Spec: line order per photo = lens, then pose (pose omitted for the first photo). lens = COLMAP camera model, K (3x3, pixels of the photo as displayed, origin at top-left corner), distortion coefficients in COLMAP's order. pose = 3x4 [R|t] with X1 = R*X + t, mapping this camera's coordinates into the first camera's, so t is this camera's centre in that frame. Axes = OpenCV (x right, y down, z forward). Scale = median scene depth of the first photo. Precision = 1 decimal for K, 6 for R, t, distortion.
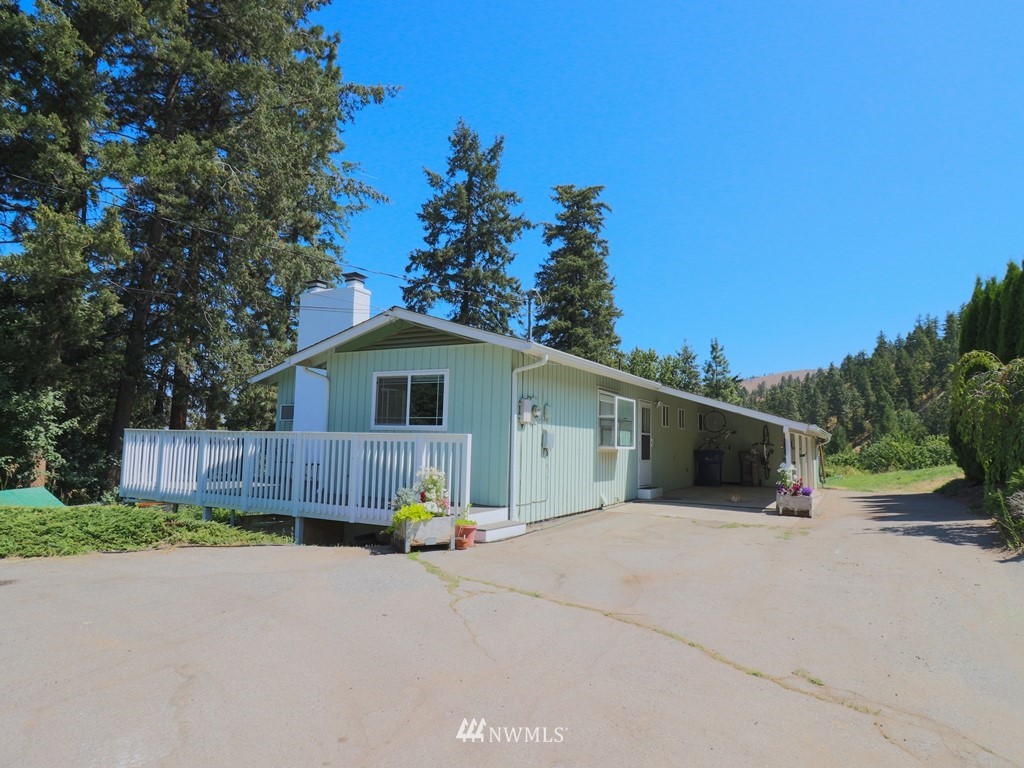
lens RADIAL K [[606.5, 0, 515.8], [0, 606.5, 383.5], [0, 0, 1]] dist [-0.004822, -0.007482]
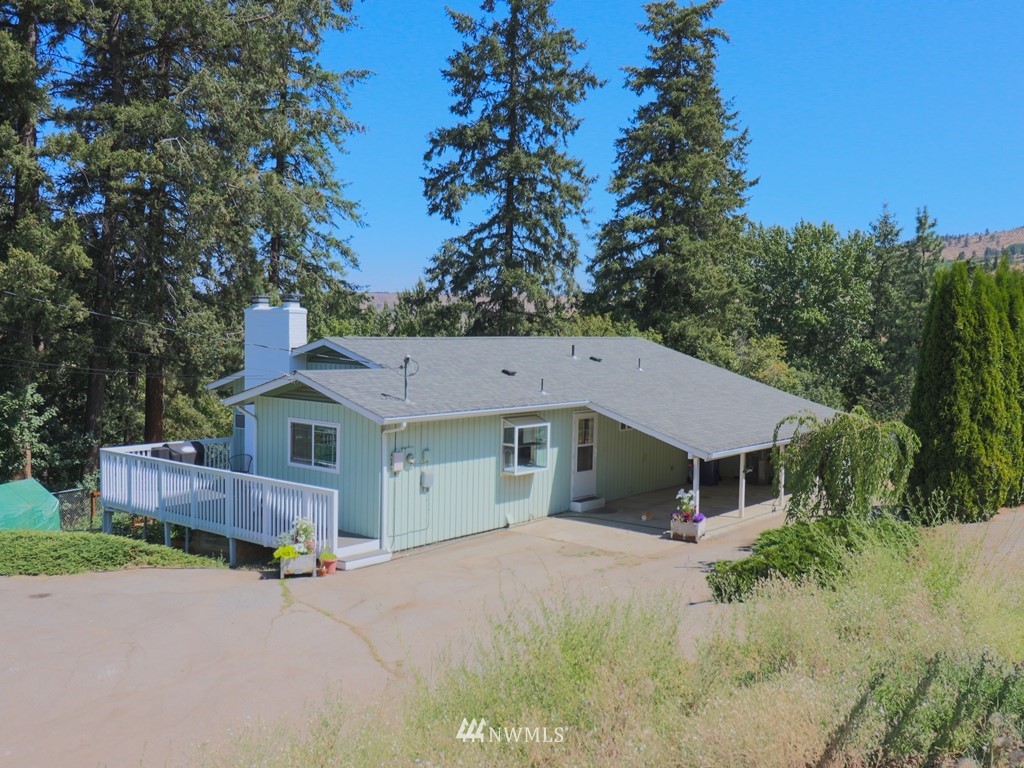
lens RADIAL K [[986.0, 0, 510.2], [0, 986.0, 385.6], [0, 0, 1]] dist [0.010499, 0.000000]
pose [[0.984197, 0.006994, -0.176938, 0.134121], [0.020611, 0.987903, 0.153696, -0.092427], [0.175872, -0.154914, 0.972147, -0.198542]]
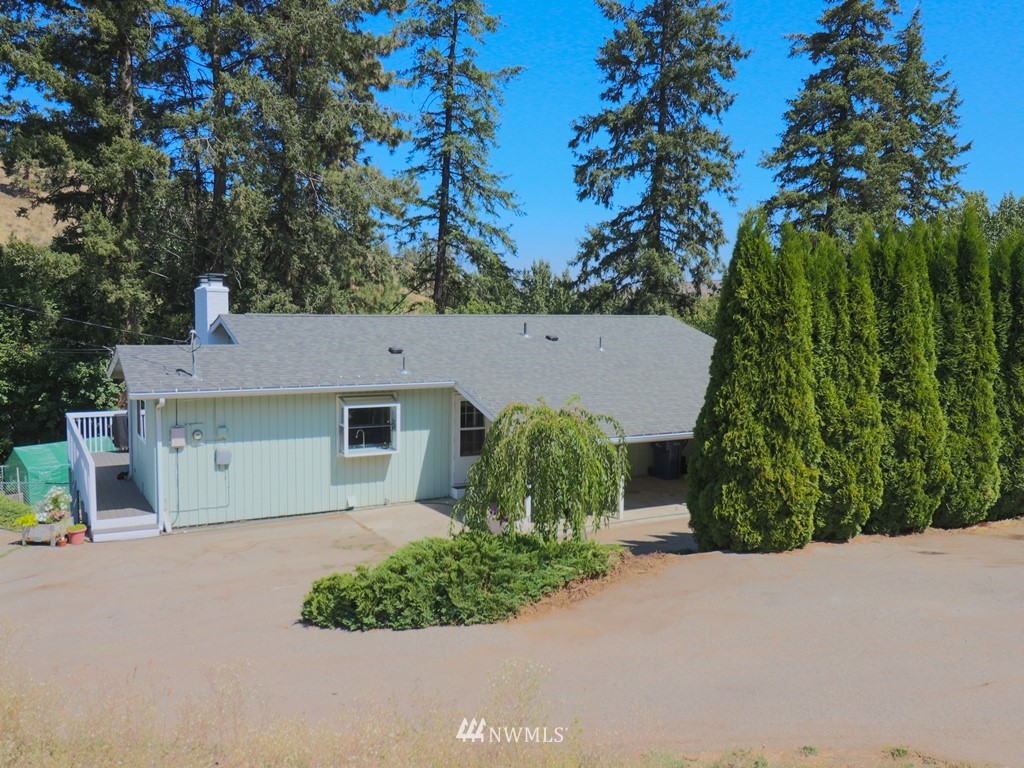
lens RADIAL K [[875.6, 0, 512.6], [0, 875.6, 379.6], [0, 0, 1]] dist [0.005883, 0.006082]
pose [[0.851131, 0.032481, -0.523947, 0.342882], [0.058556, 0.985981, 0.156246, -0.069310], [0.521677, -0.163667, 0.837297, -0.025181]]
